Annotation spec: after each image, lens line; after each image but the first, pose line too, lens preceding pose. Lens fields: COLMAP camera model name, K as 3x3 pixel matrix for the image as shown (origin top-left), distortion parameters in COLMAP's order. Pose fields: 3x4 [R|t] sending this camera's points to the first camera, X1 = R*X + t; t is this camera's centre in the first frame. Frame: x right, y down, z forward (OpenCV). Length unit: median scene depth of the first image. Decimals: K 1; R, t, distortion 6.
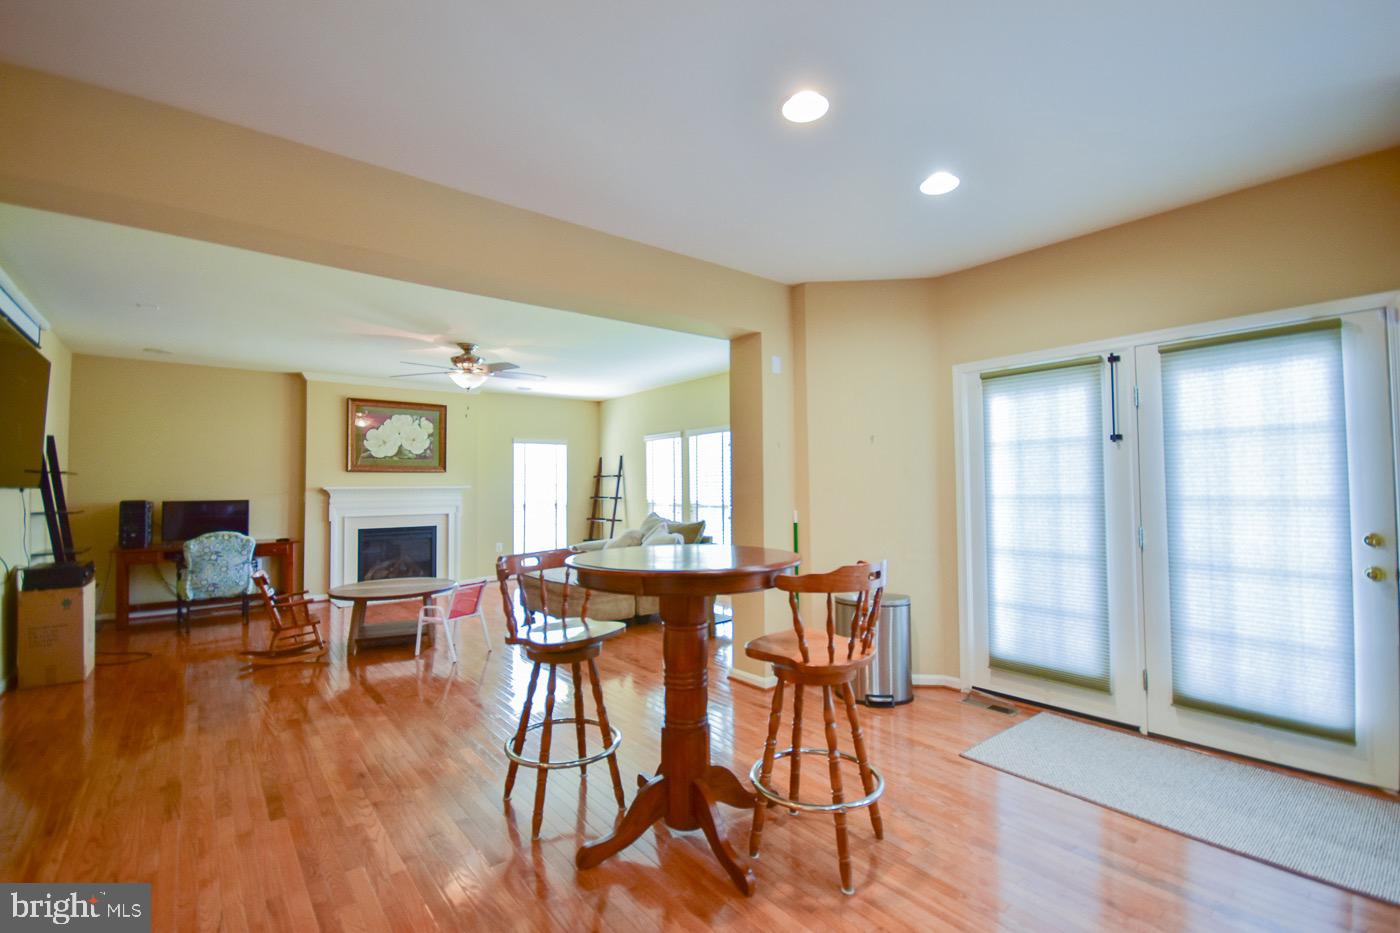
lens RADIAL K [[616.3, 0, 703.6], [0, 616.3, 469.2], [0, 0, 1]] dist [0.001628, -0.005089]
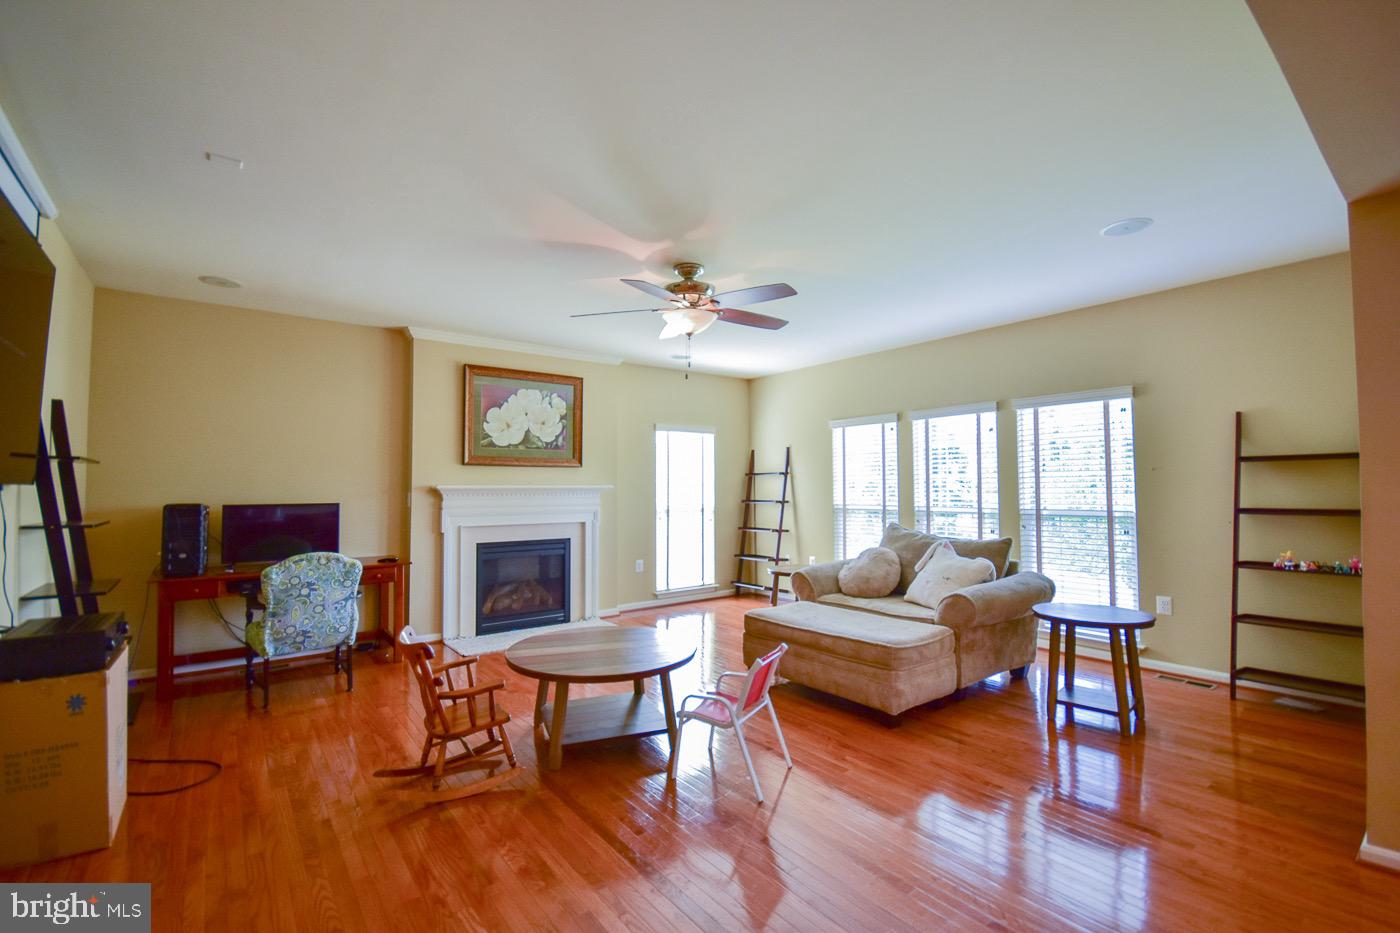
lens RADIAL K [[616.3, 0, 703.6], [0, 616.3, 469.2], [0, 0, 1]] dist [0.001628, -0.005089]
pose [[0.999706, 0.004343, -0.023840, -0.364393], [-0.004414, 0.999986, -0.002903, 0.013608], [0.023827, 0.003007, 0.999712, 0.362907]]
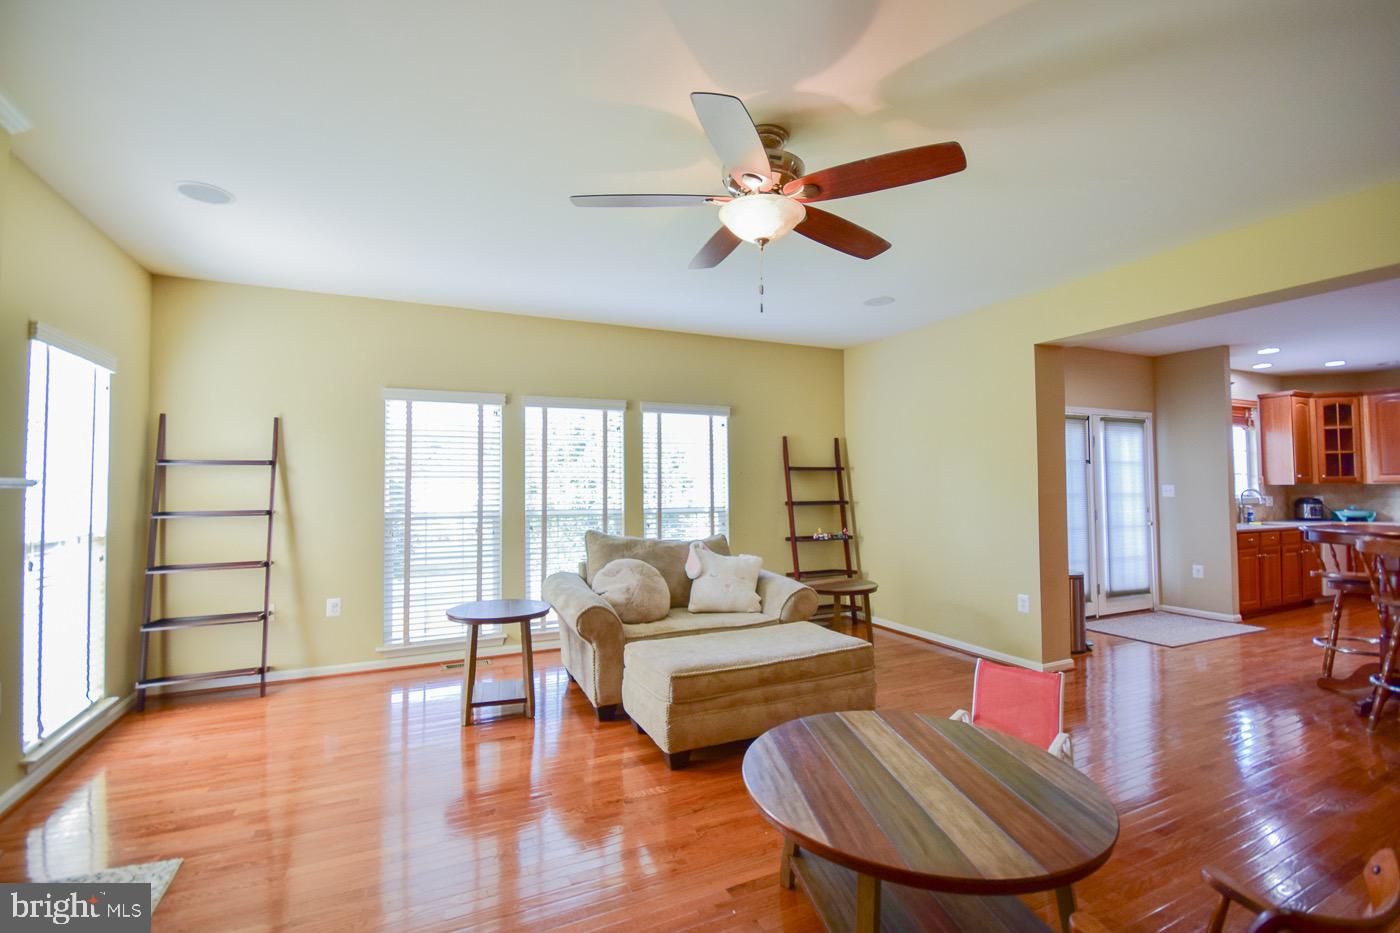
lens RADIAL K [[616.3, 0, 703.6], [0, 616.3, 469.2], [0, 0, 1]] dist [0.001628, -0.005089]
pose [[0.245829, 0.037114, 0.968602, -0.810536], [-0.026538, 0.999150, -0.031550, 0.034765], [-0.968950, -0.017949, 0.246605, 0.966615]]
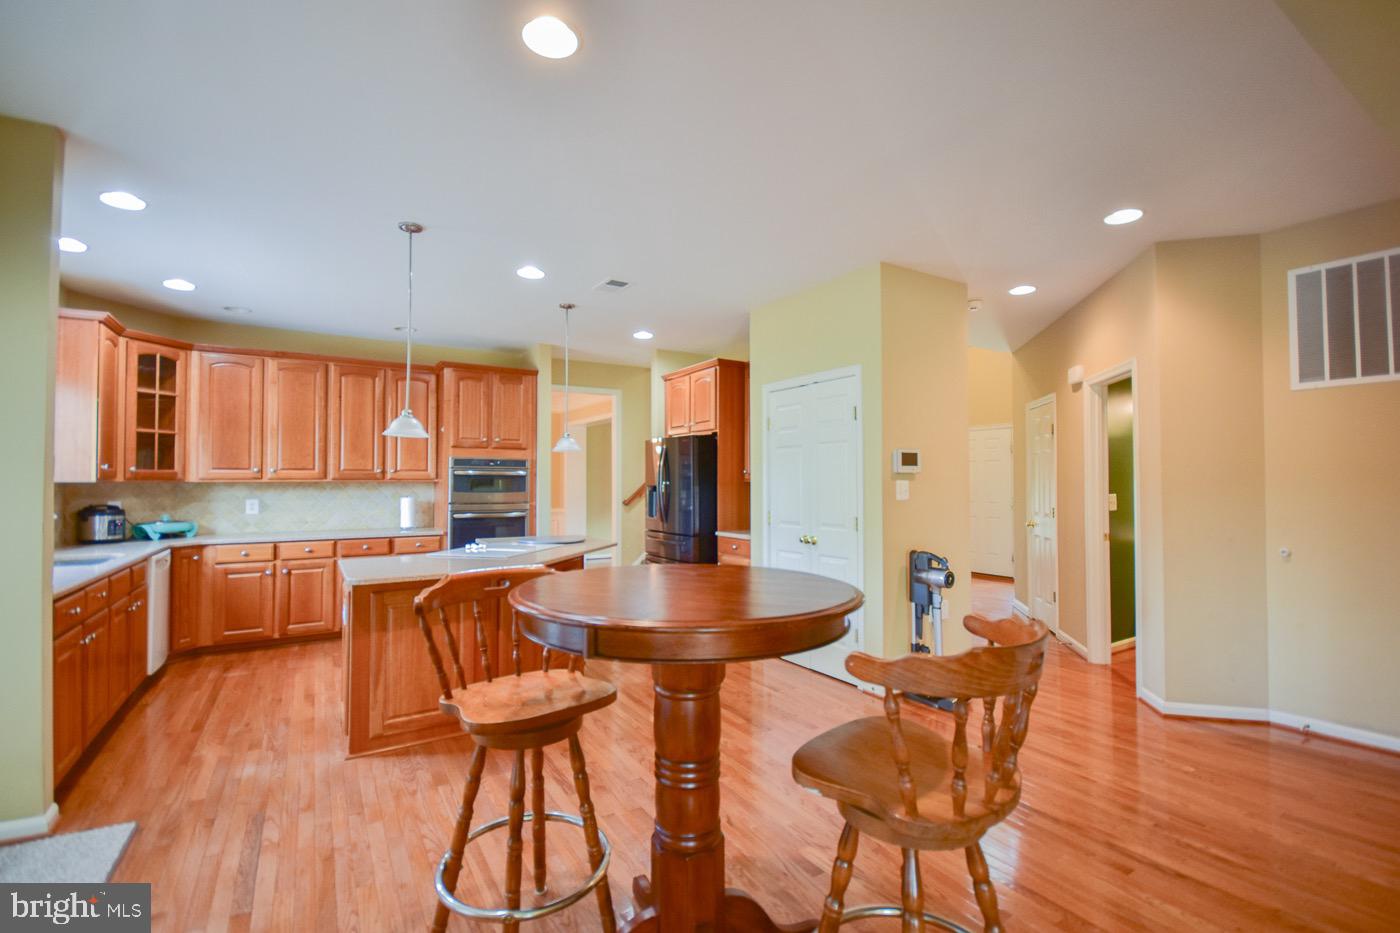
lens RADIAL K [[625.4, 0, 700.0], [0, 625.4, 466.5], [0, 0, 1]] dist [0.004483, -0.012340]
pose [[-0.989471, 0.010967, 0.144312, -0.060828], [0.002872, 0.998416, -0.056183, 0.017765], [-0.144700, -0.055177, -0.987936, 0.698288]]
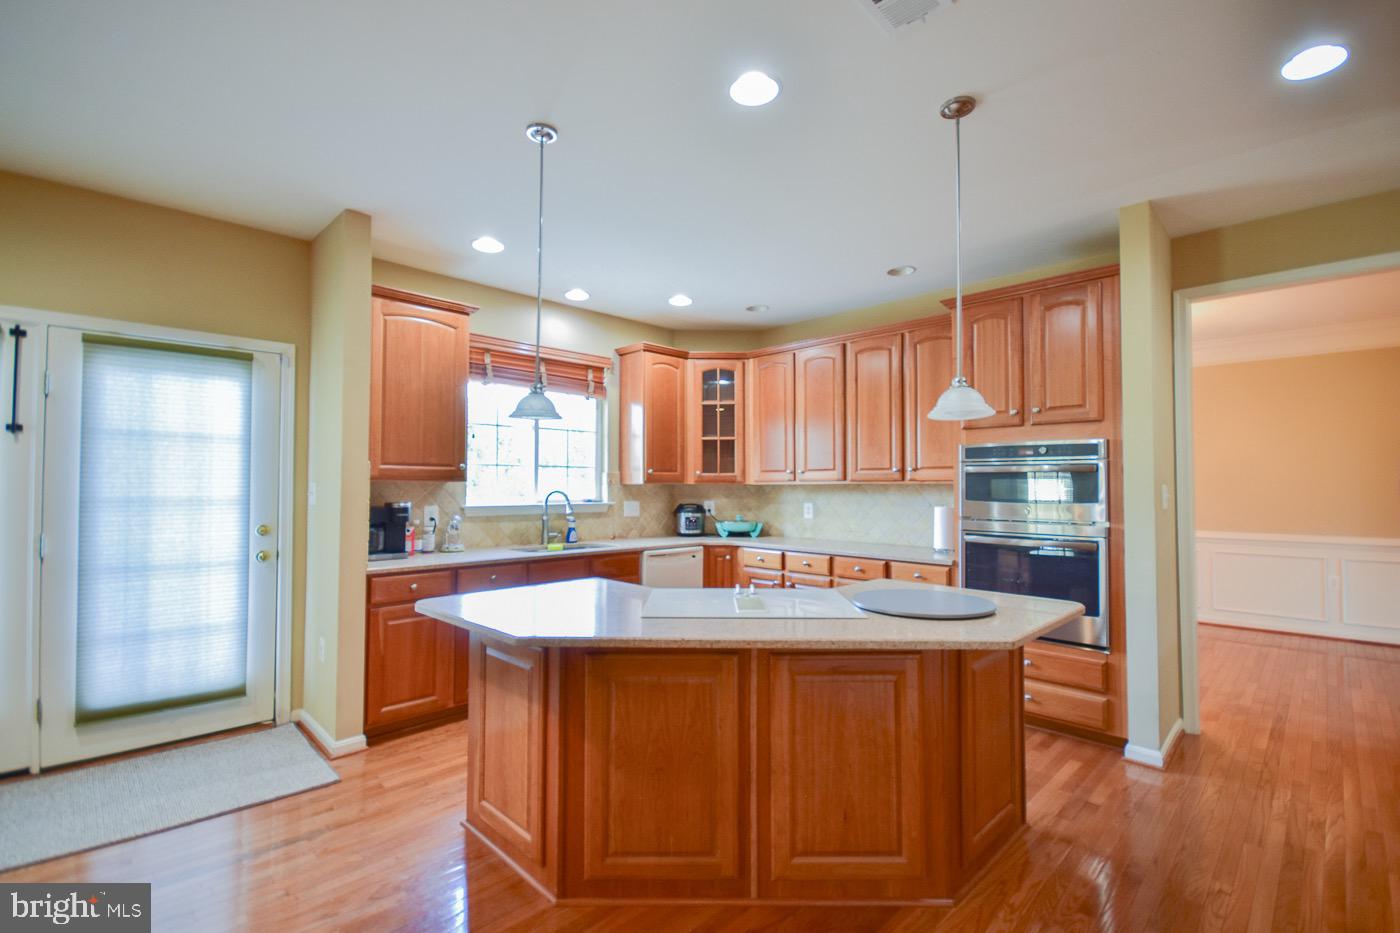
lens RADIAL K [[625.4, 0, 700.0], [0, 625.4, 466.5], [0, 0, 1]] dist [0.004483, -0.012340]
pose [[-0.089092, 0.038636, 0.995274, -0.136301], [-0.032903, 0.998588, -0.041710, 0.002785], [-0.995480, -0.036463, -0.087695, 0.090897]]
